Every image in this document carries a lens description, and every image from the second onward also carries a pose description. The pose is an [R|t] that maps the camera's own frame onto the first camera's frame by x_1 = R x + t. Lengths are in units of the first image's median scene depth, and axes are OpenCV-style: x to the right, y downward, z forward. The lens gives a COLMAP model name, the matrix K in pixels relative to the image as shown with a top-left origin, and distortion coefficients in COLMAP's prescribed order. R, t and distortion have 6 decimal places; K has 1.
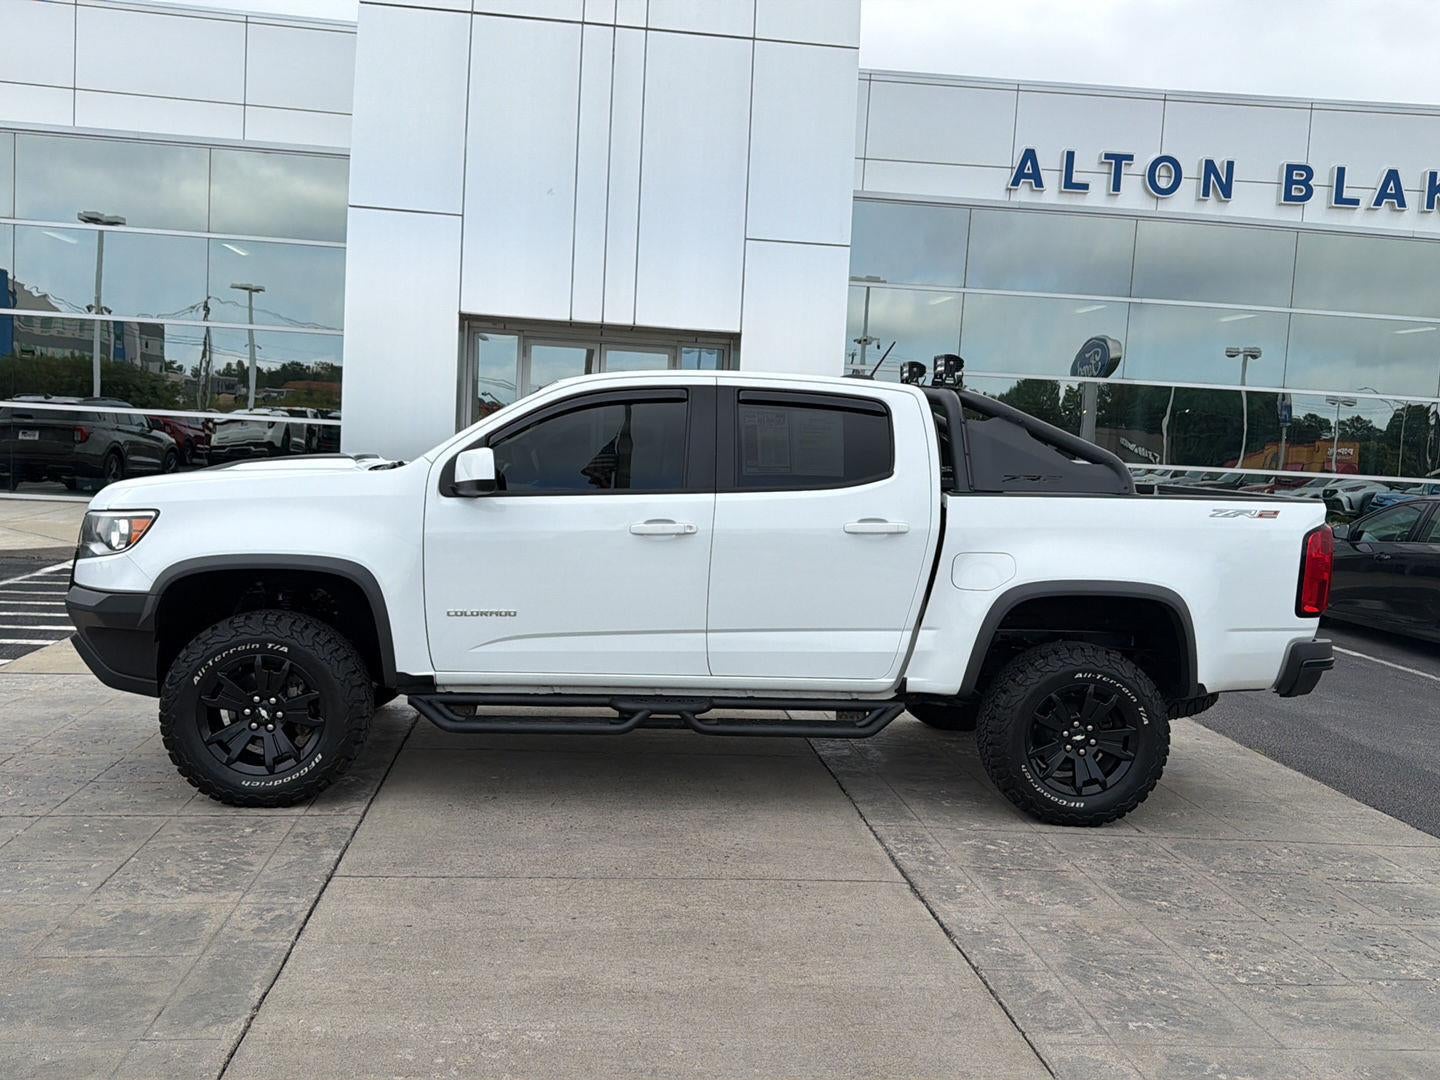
lens RADIAL K [[1279.7, 0, 731.5], [0, 1279.7, 558.6], [0, 0, 1]] dist [0.099901, -0.173512]
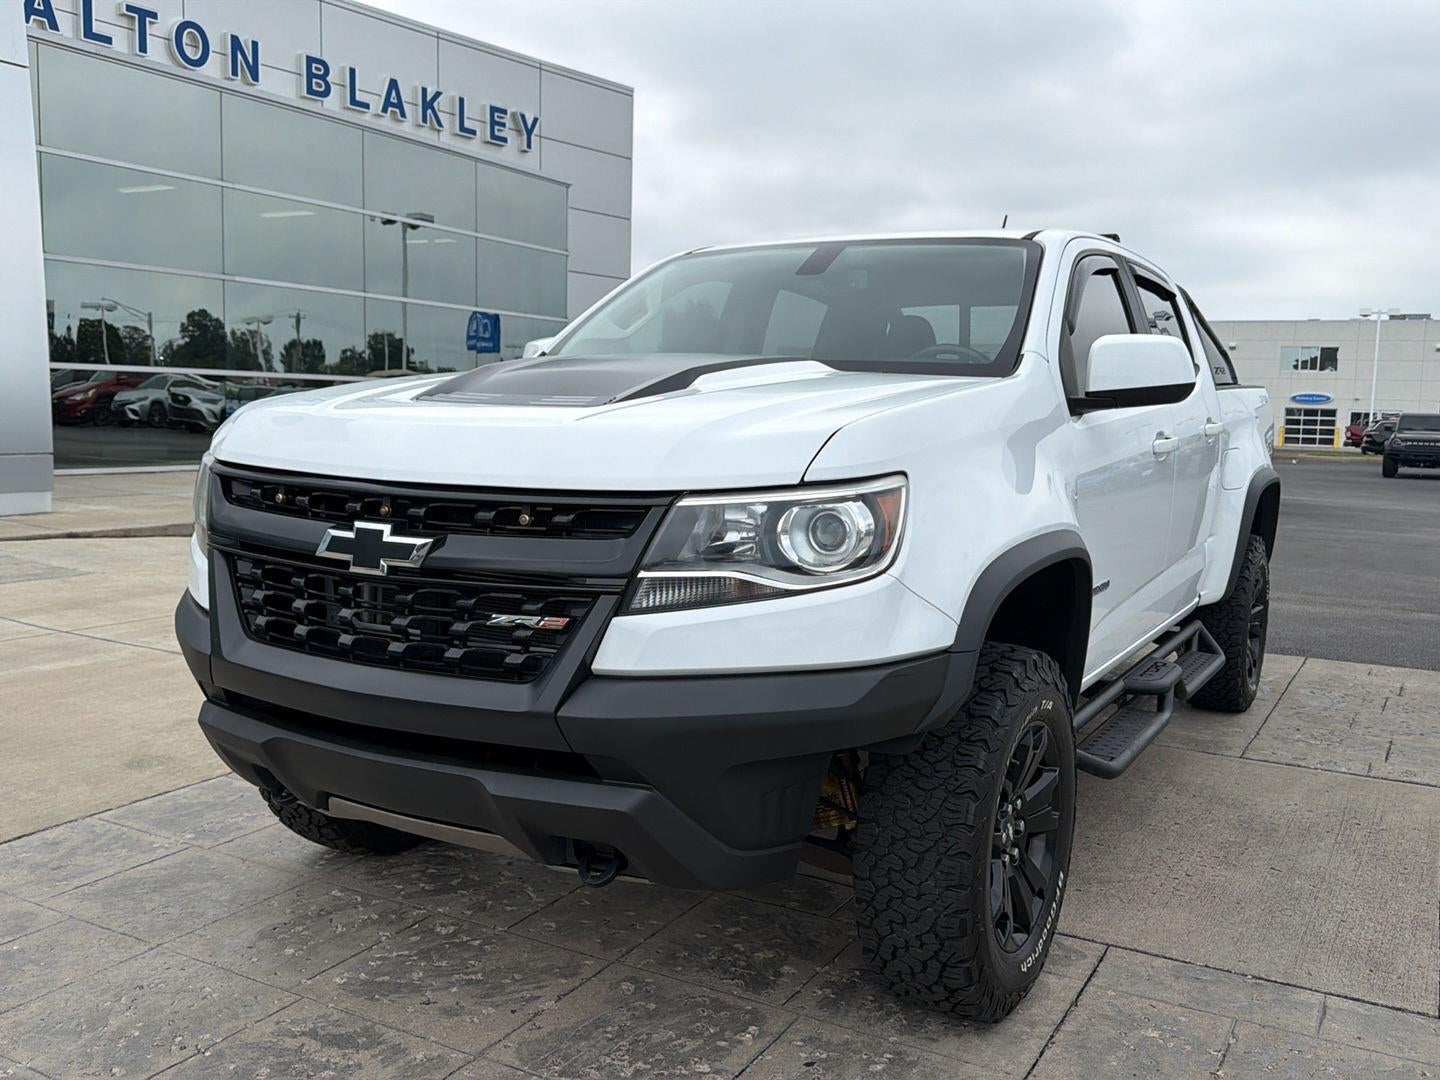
lens RADIAL K [[1279.7, 0, 719.7], [0, 1279.7, 545.9], [0, 0, 1]] dist [0.099901, -0.173512]
pose [[0.593306, -0.127243, 0.794856, -0.787150], [0.079840, 0.991861, 0.099185, -0.057702], [-0.801008, 0.004614, 0.598636, 0.718757]]
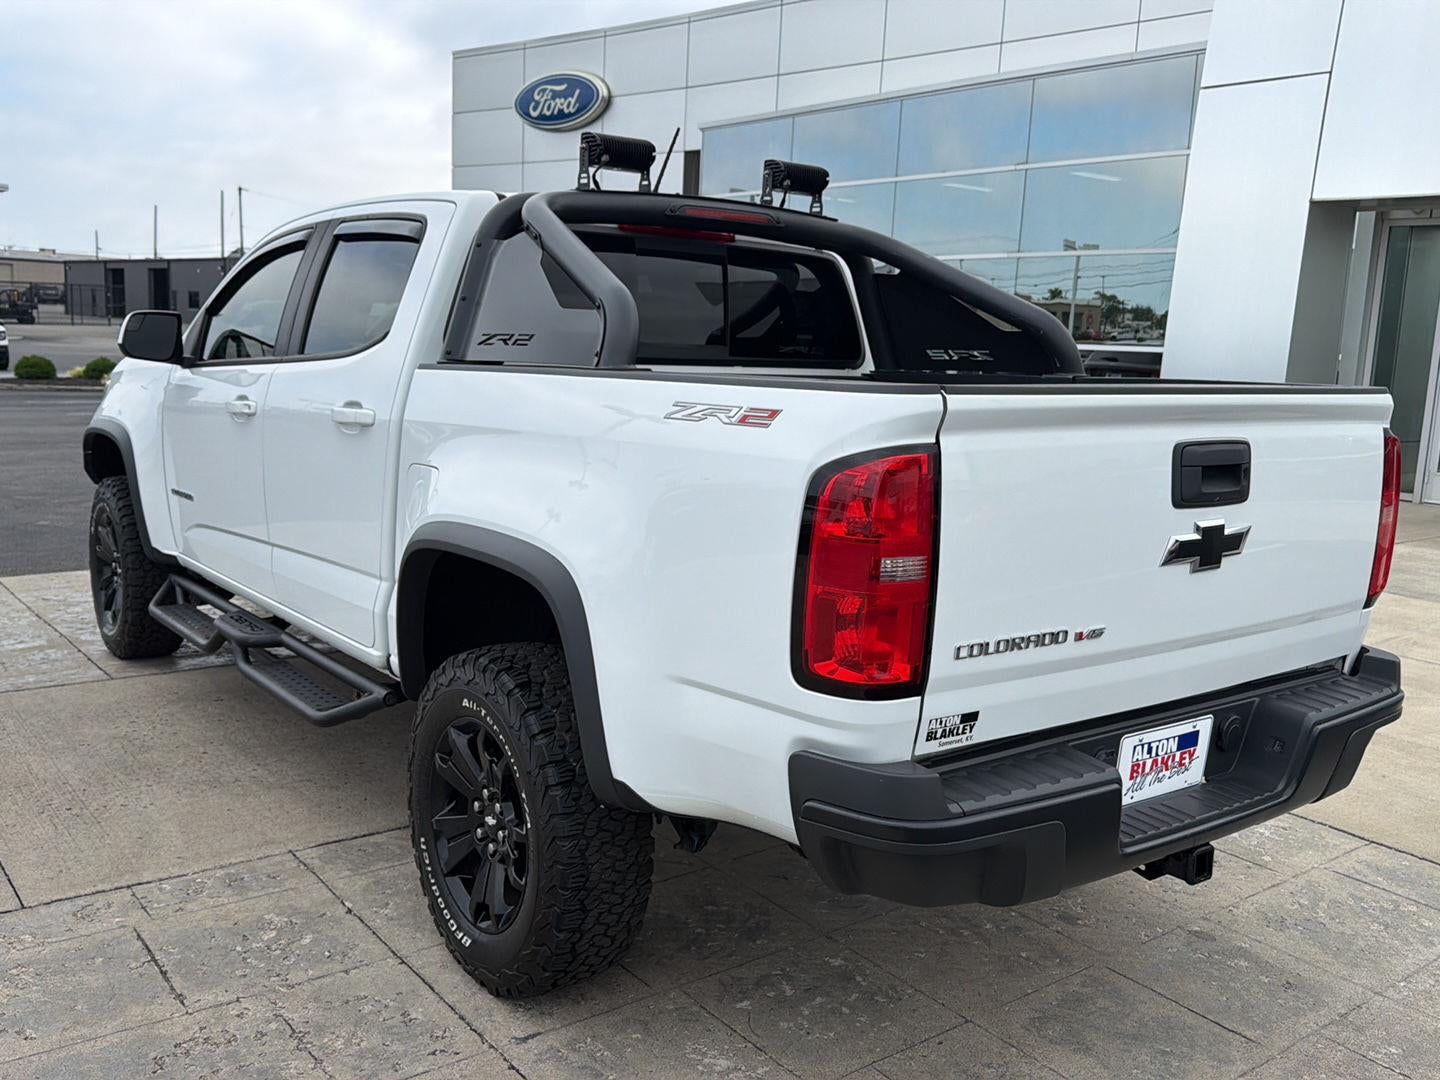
lens RADIAL K [[1279.7, 0, 722.2], [0, 1279.7, 546.3], [0, 0, 1]] dist [0.099901, -0.173512]
pose [[0.519857, 0.108022, -0.847396, 0.762399], [-0.090946, 0.993334, 0.070832, -0.021796], [0.849398, 0.040244, 0.526216, 0.795440]]
